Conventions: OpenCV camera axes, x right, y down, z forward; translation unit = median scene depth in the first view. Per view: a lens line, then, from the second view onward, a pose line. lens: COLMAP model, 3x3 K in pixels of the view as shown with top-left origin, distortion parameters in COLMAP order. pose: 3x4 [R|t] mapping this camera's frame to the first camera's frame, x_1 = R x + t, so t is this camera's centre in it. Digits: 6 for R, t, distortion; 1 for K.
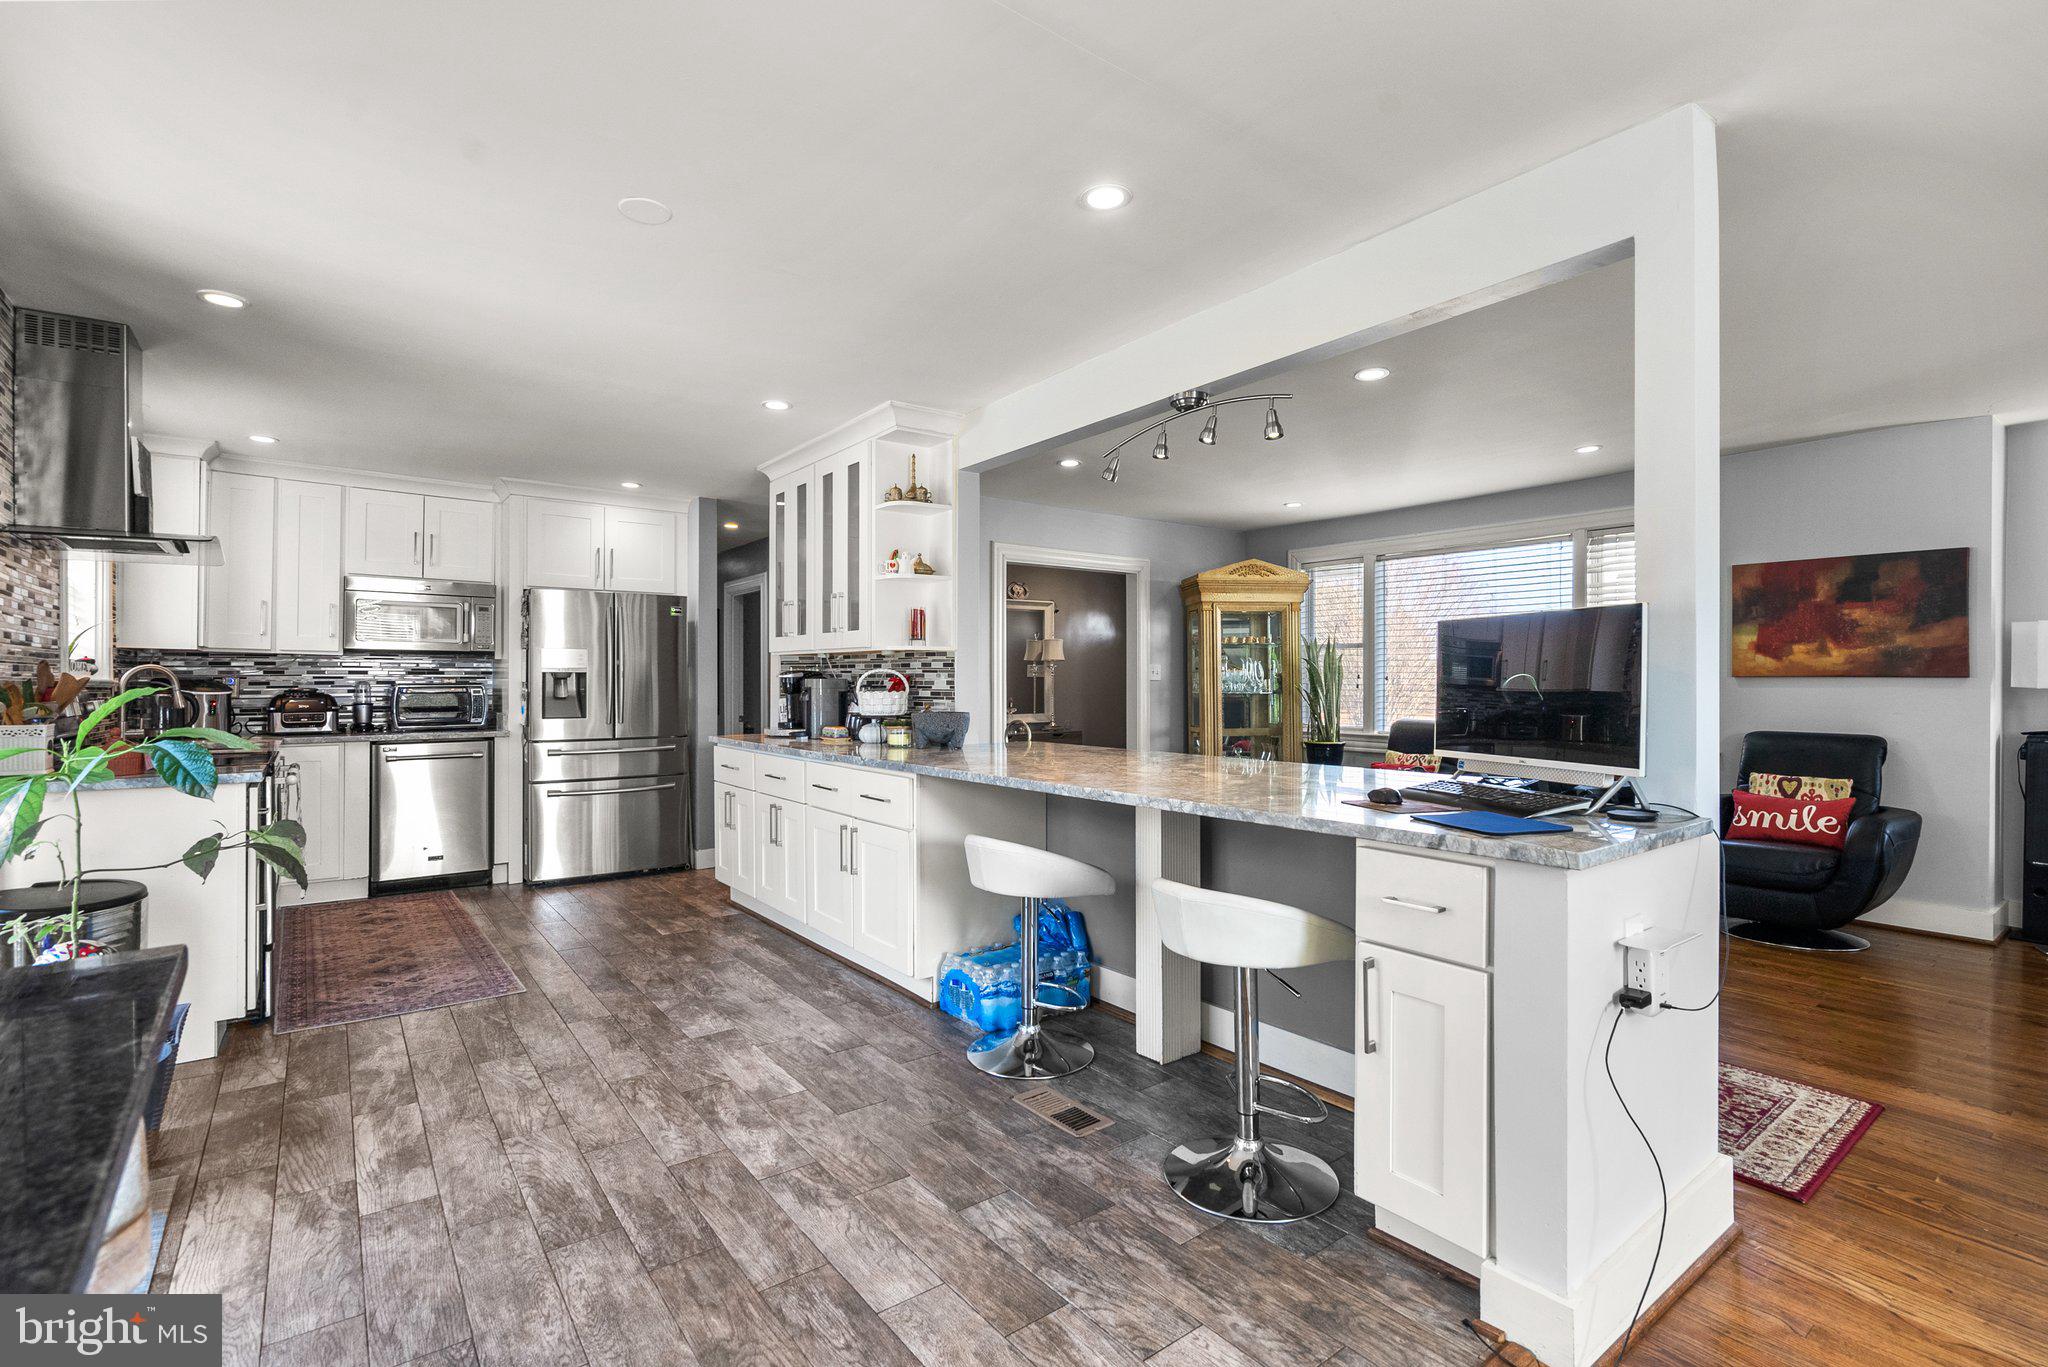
lens RADIAL K [[931.6, 0, 1034.5], [0, 931.6, 689.3], [0, 0, 1]] dist [-0.010880, 0.005094]
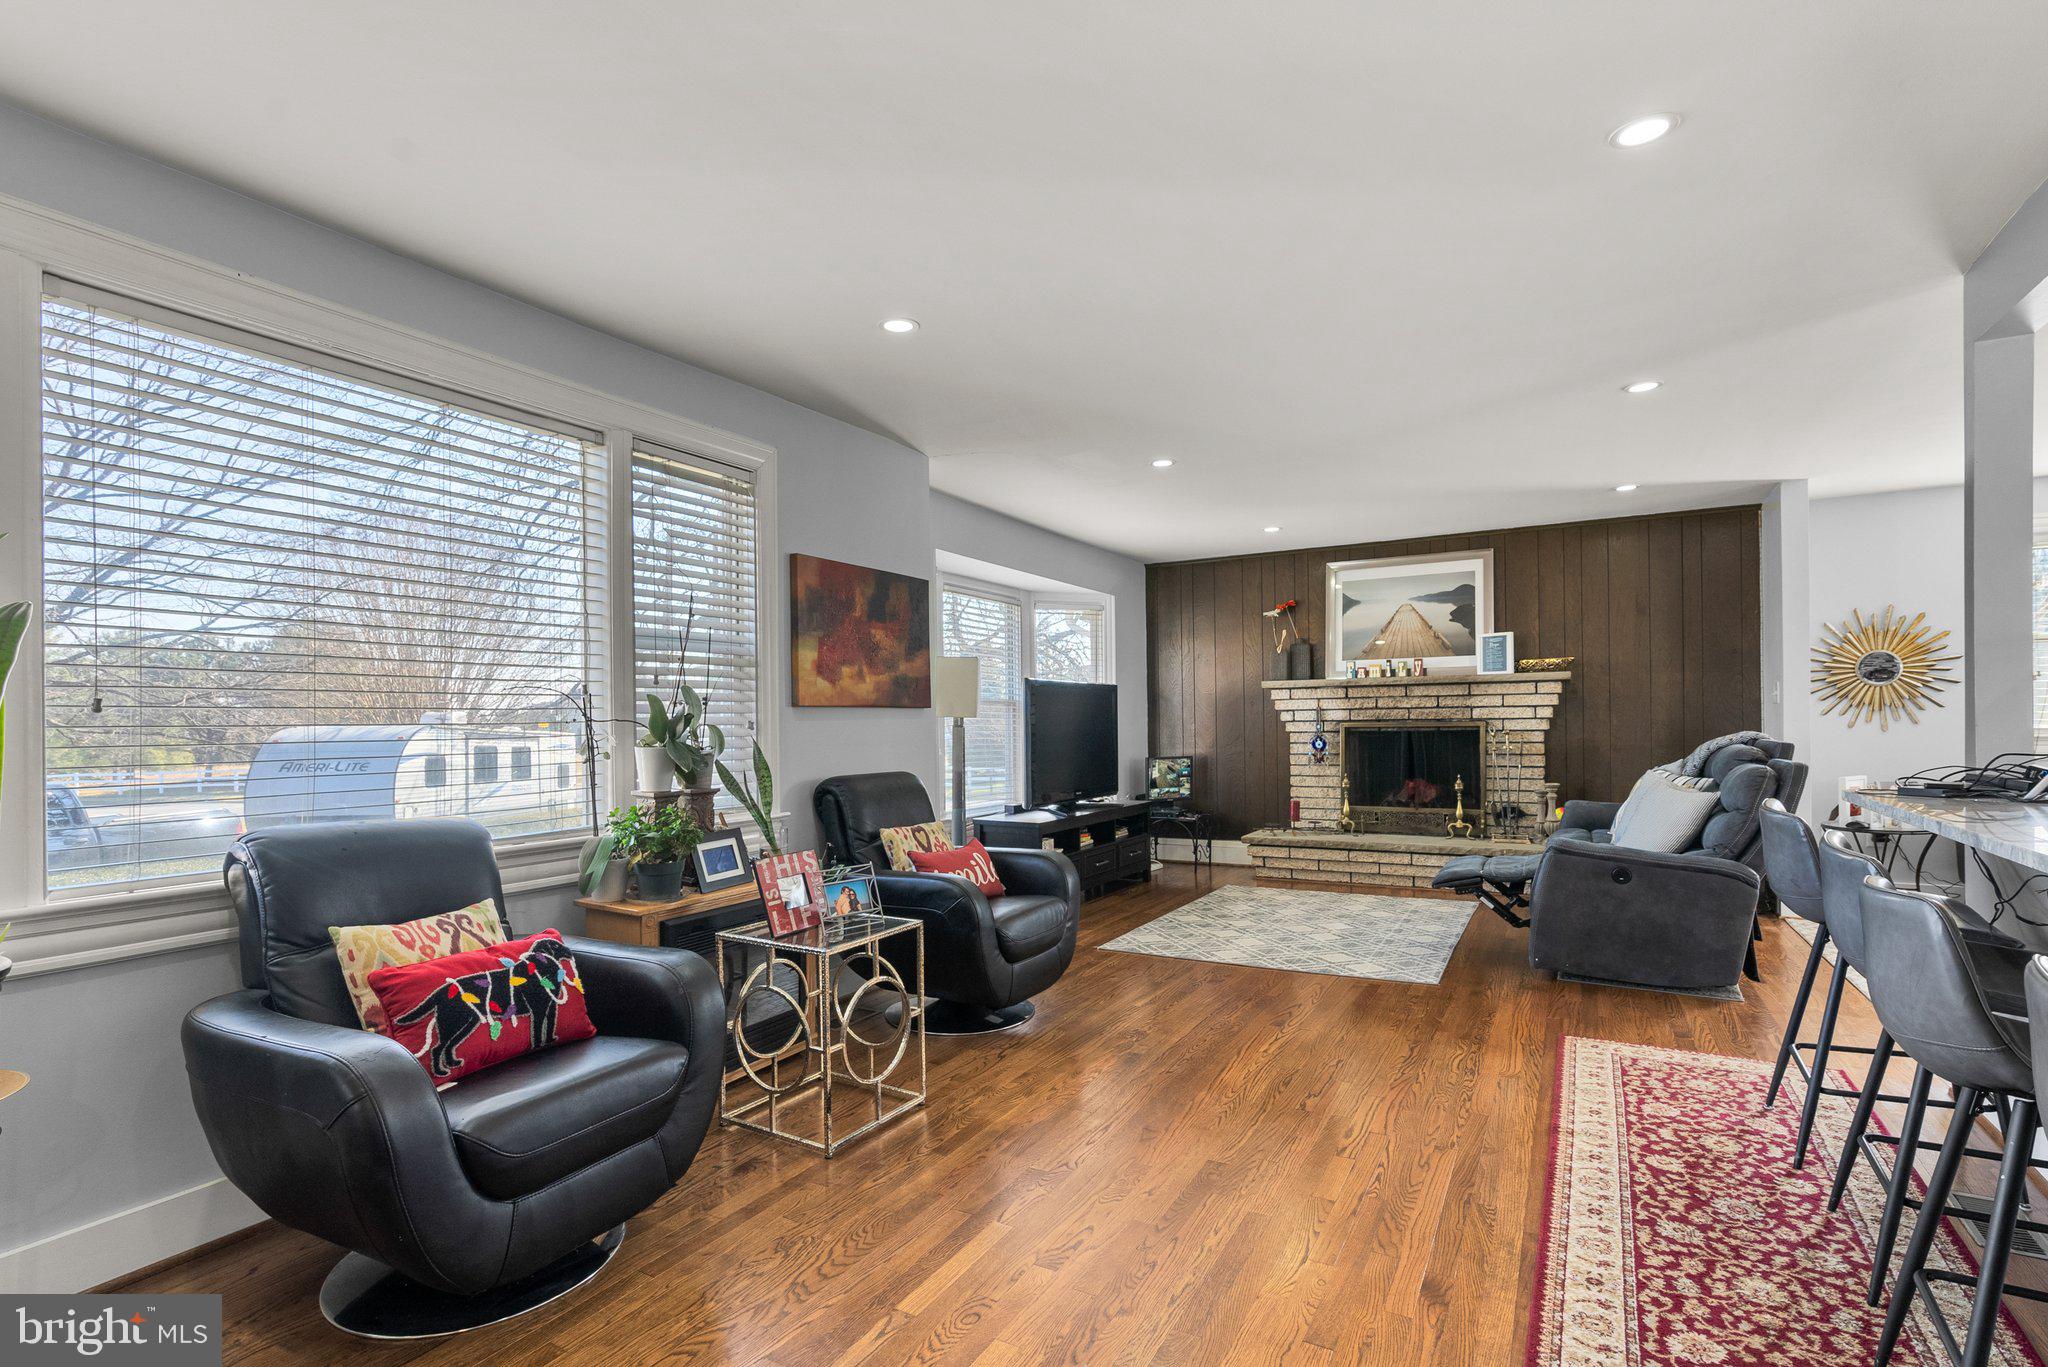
lens RADIAL K [[968.1, 0, 1001.7], [0, 968.1, 723.8], [0, 0, 1]] dist [-0.004087, -0.001422]
pose [[-0.368531, -0.000063, 0.929616, -0.018102], [0.025094, 0.999635, 0.010016, -0.004244], [-0.929277, 0.027019, -0.368395, 1.418615]]
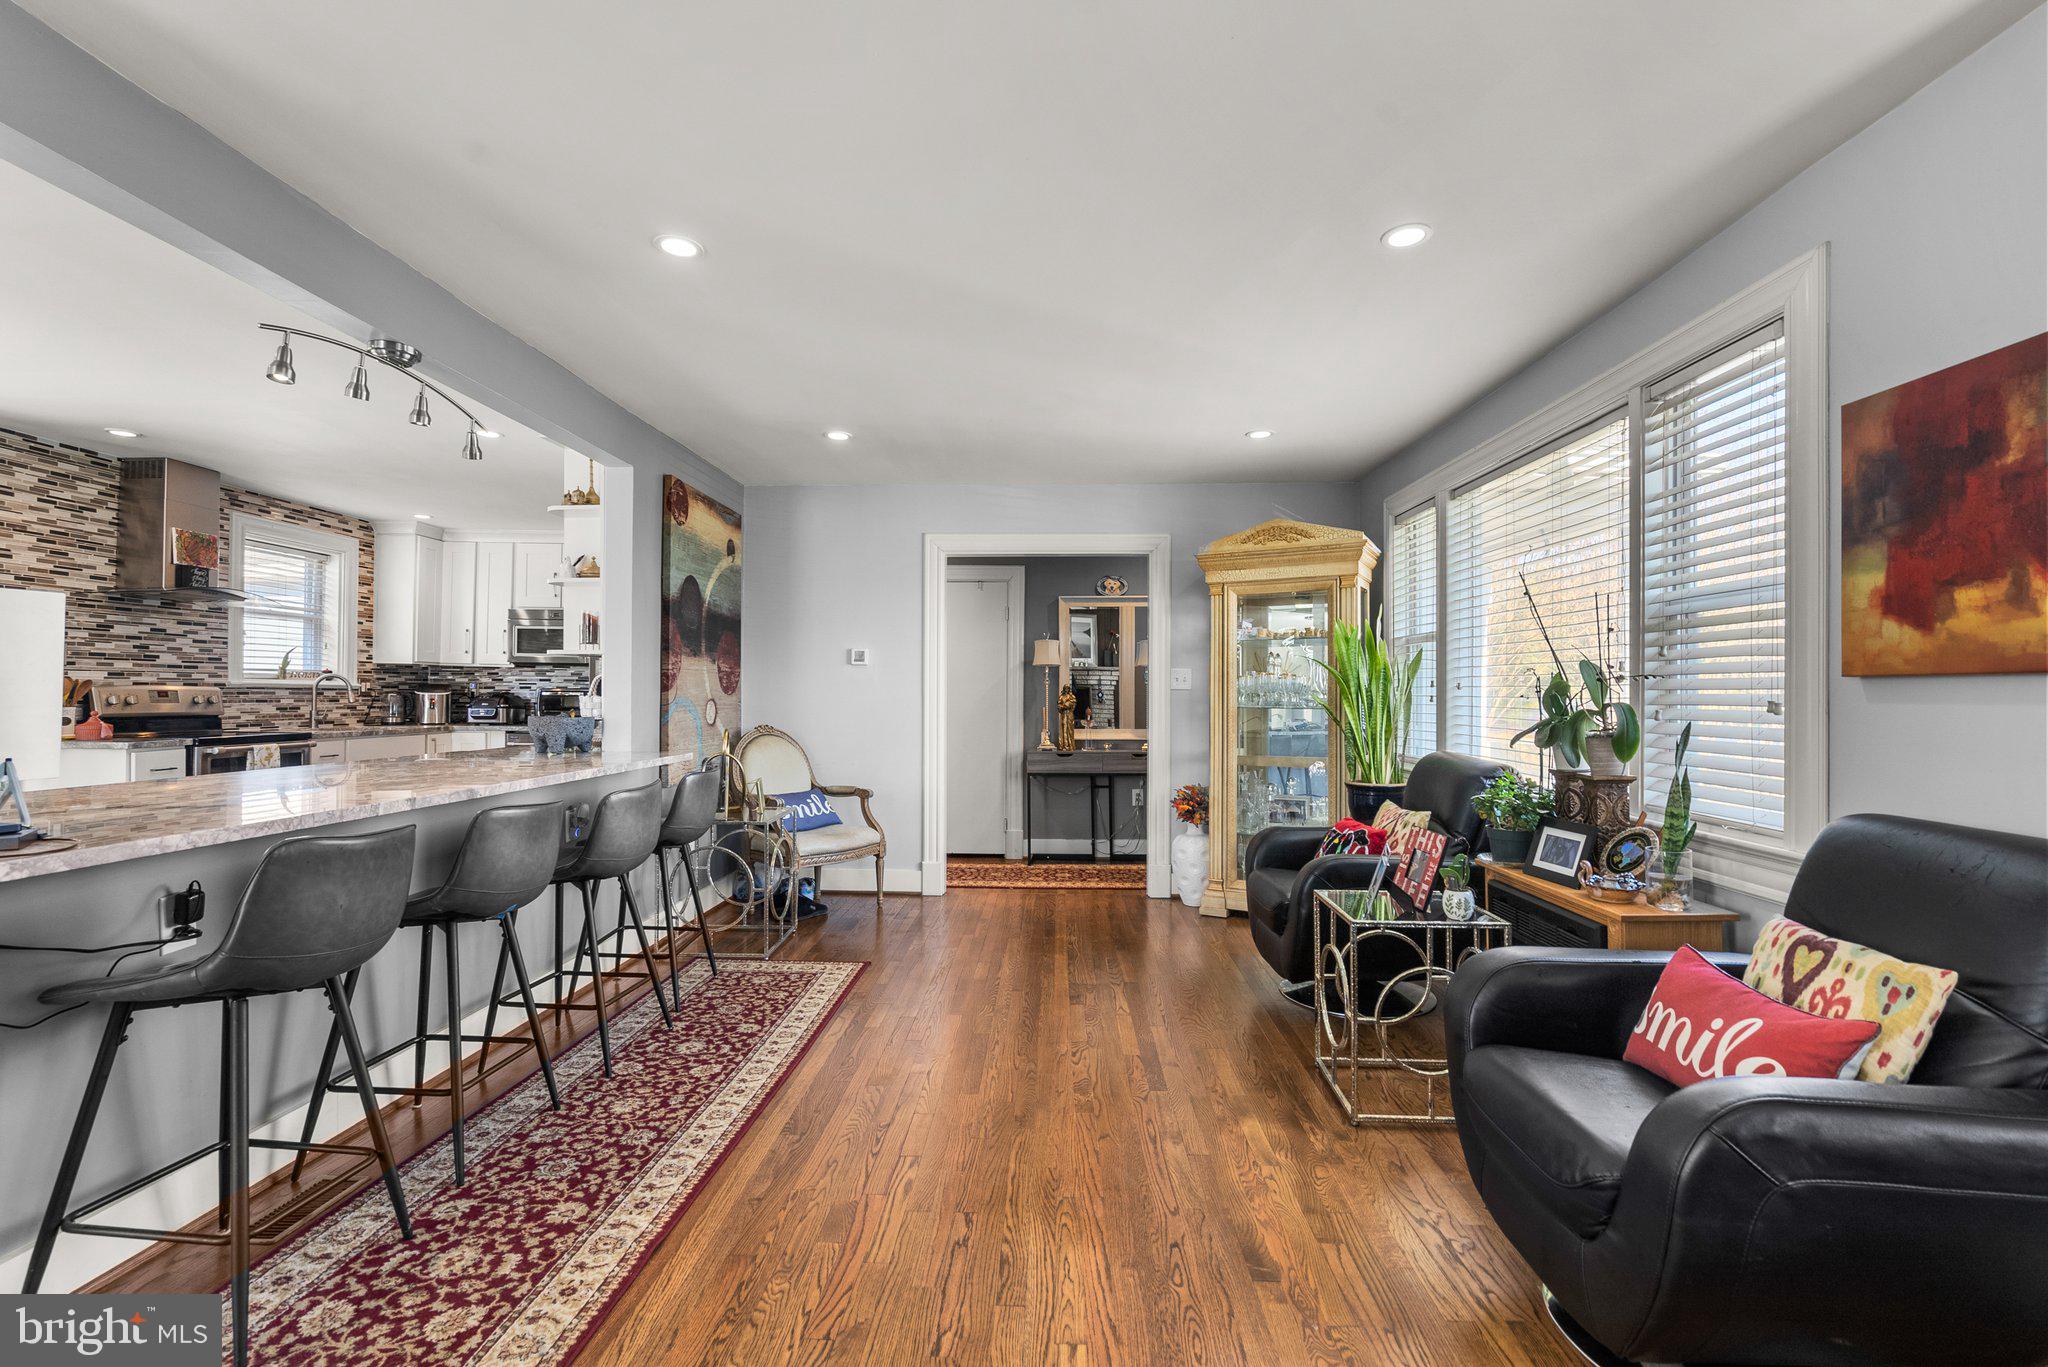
lens RADIAL K [[931.6, 0, 1026.2], [0, 931.6, 688.5], [0, 0, 1]] dist [-0.010880, 0.005094]
pose [[0.771031, 0.002335, -0.636794, 0.920821], [-0.012433, 0.999858, -0.011388, 0.000762], [0.636677, 0.016698, 0.770950, 0.570485]]
